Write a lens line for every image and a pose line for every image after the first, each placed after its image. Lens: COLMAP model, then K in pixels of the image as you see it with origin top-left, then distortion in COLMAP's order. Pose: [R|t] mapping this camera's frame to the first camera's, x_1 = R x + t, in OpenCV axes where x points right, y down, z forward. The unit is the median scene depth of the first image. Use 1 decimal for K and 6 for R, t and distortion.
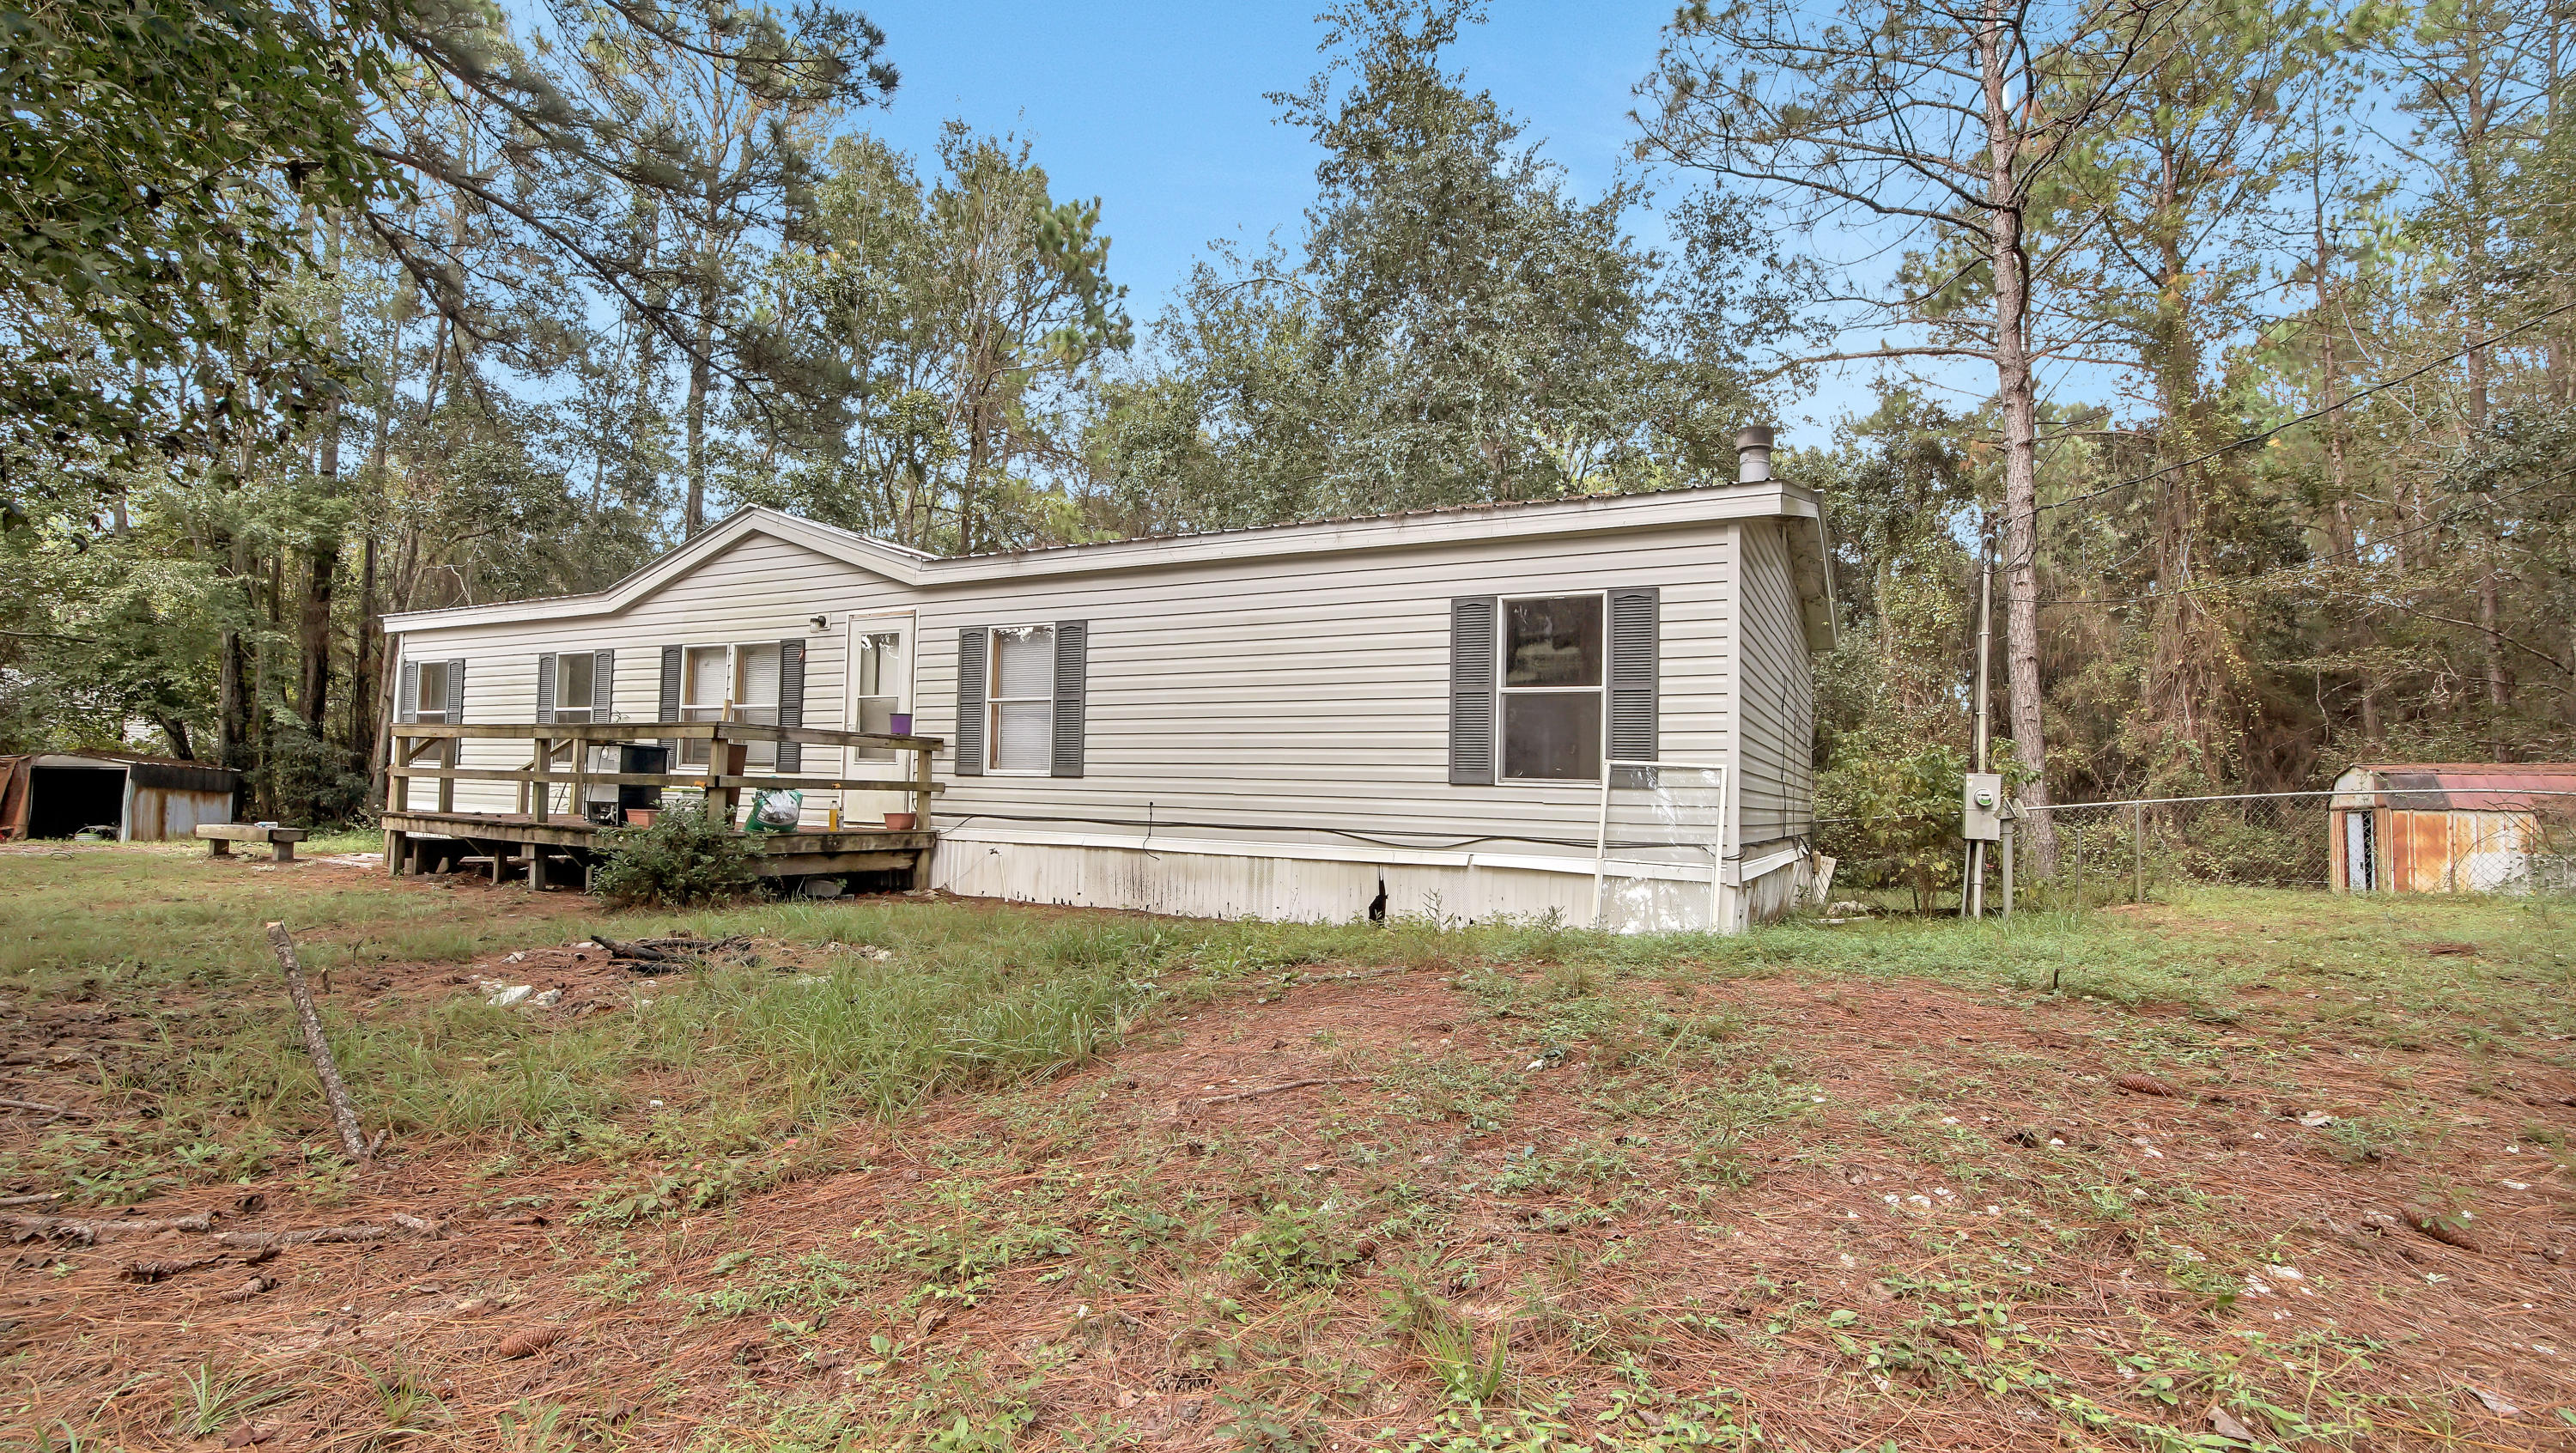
lens RADIAL K [[1221.4, 0, 1292.6], [0, 1221.4, 775.6], [0, 0, 1]] dist [-0.019797, 0.011226]
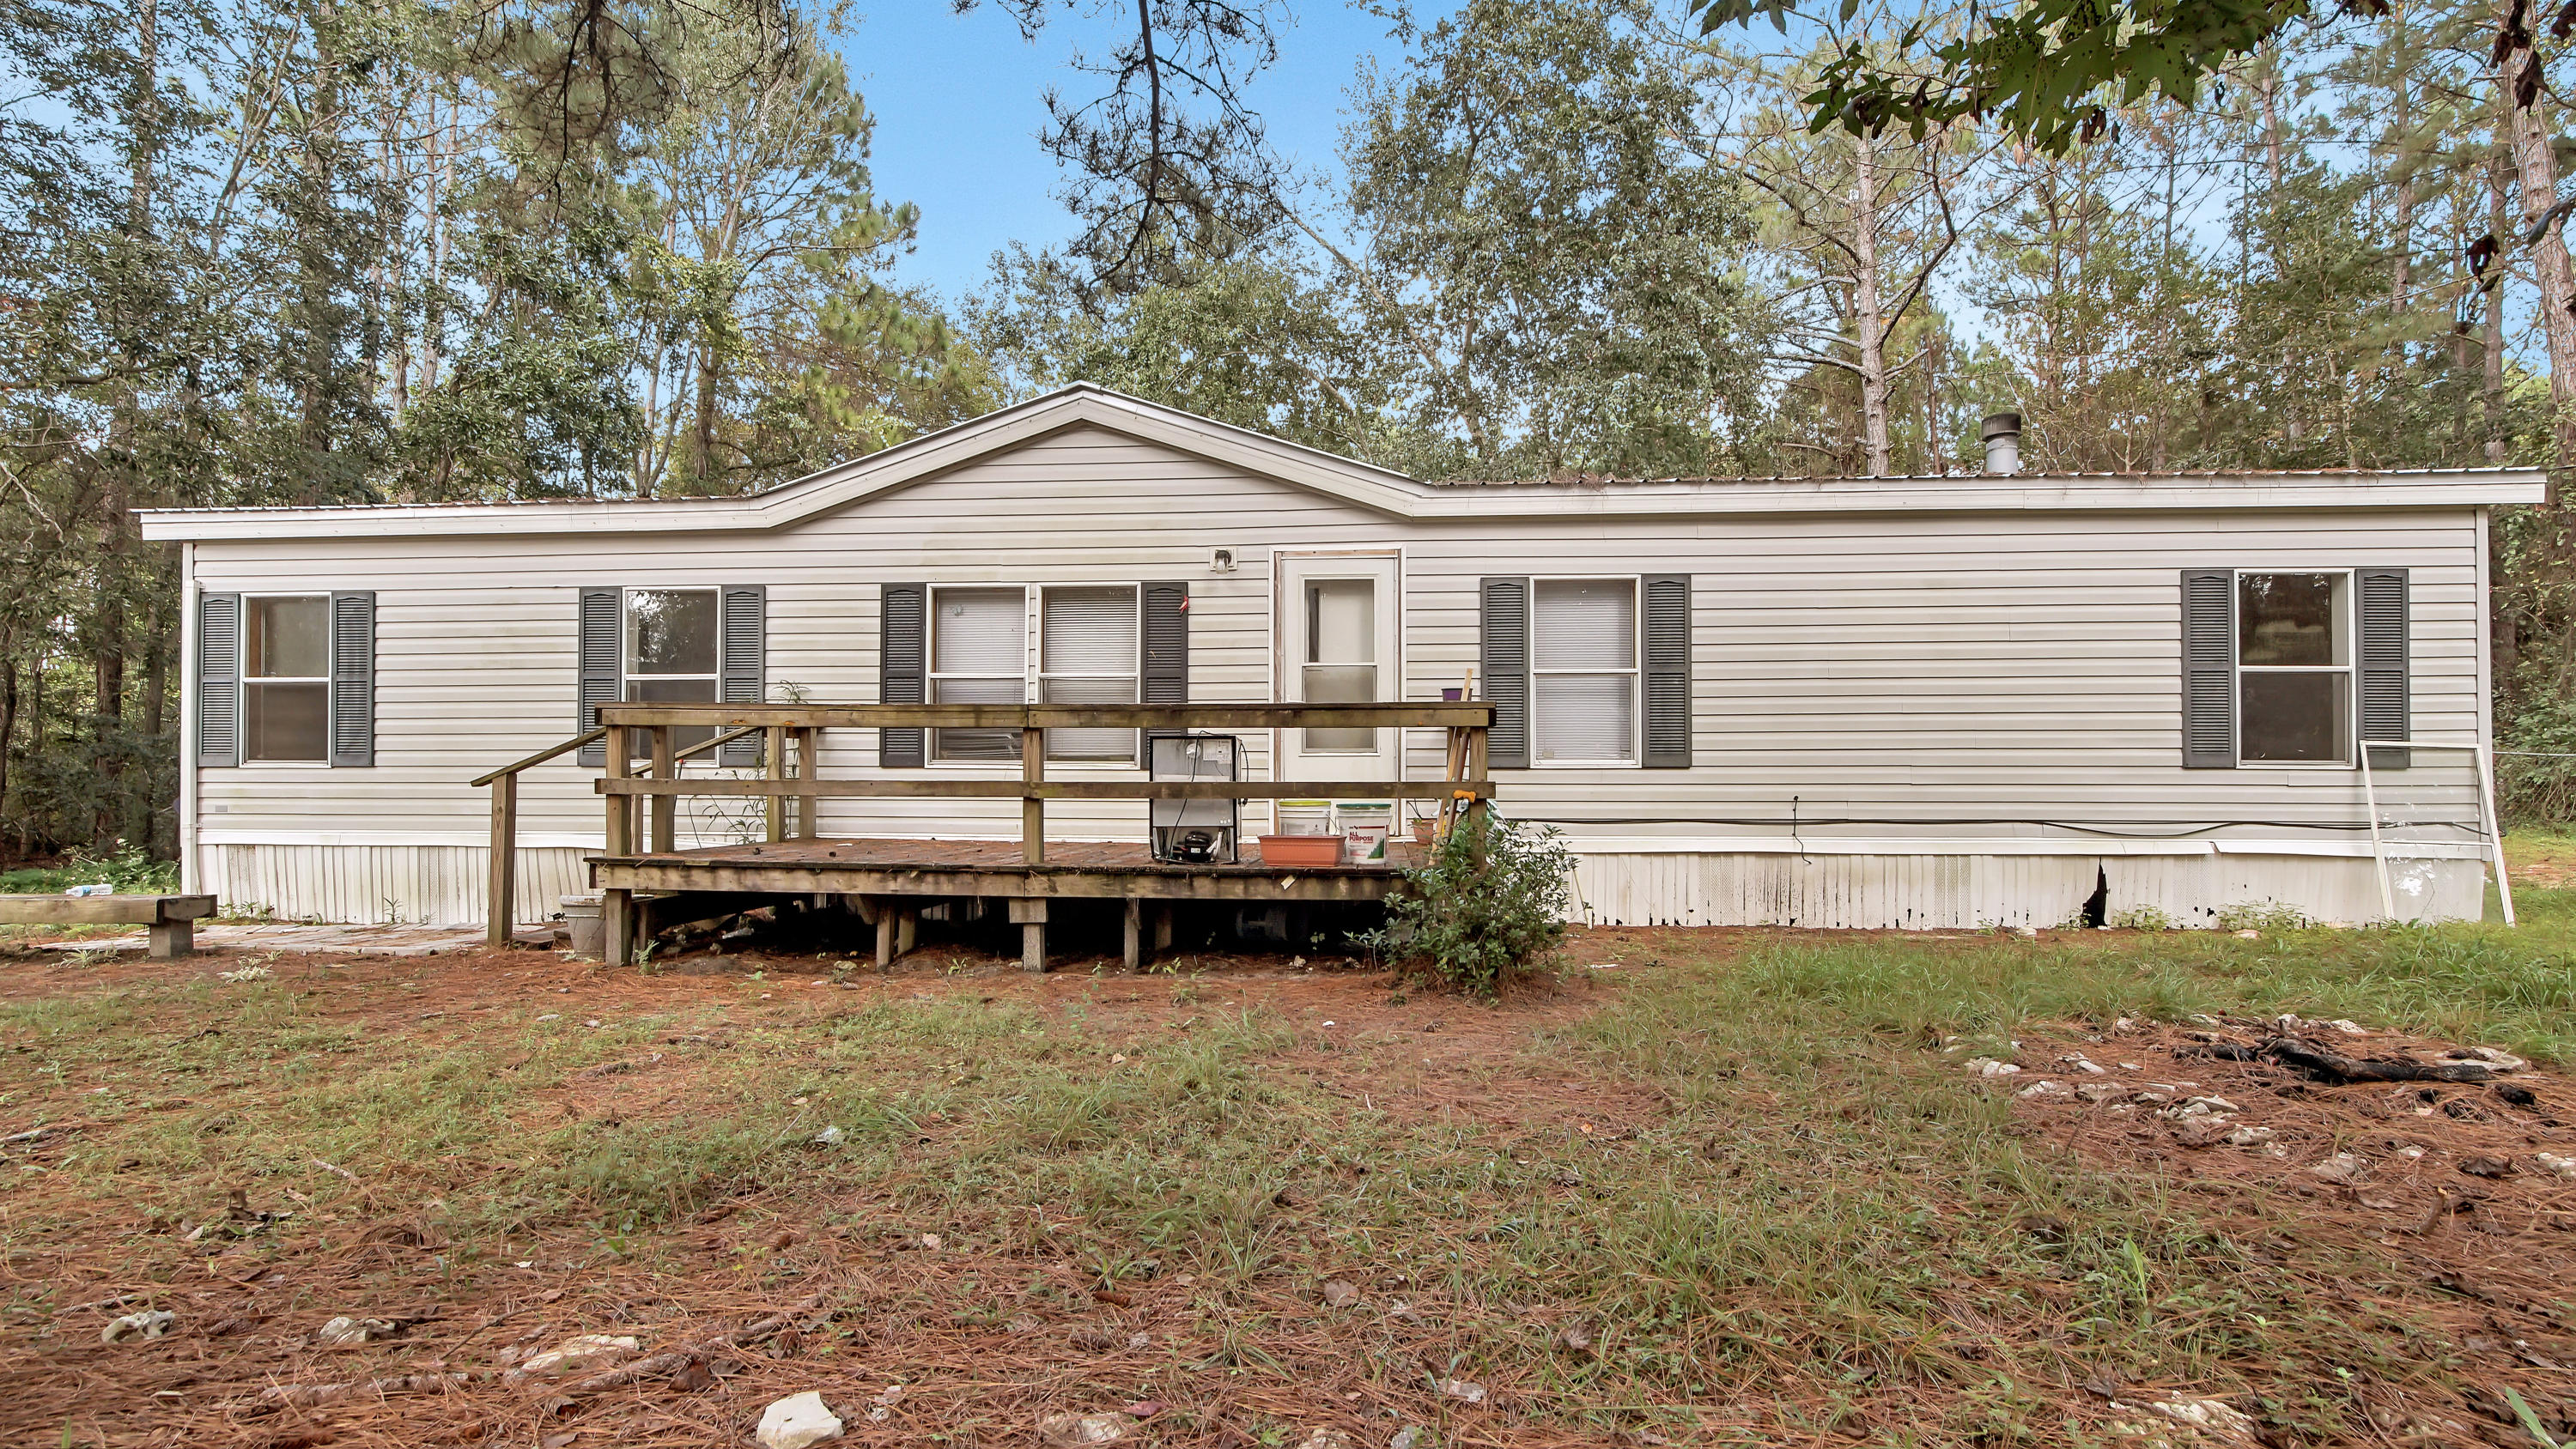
lens RADIAL K [[1221.1, 0, 1292.6], [0, 1221.1, 773.6], [0, 0, 1]] dist [-0.019797, 0.011226]
pose [[0.905564, -0.025713, 0.423430, -0.761216], [0.016406, 0.999537, 0.025610, -0.020367], [-0.423893, -0.016245, 0.905567, 0.380377]]
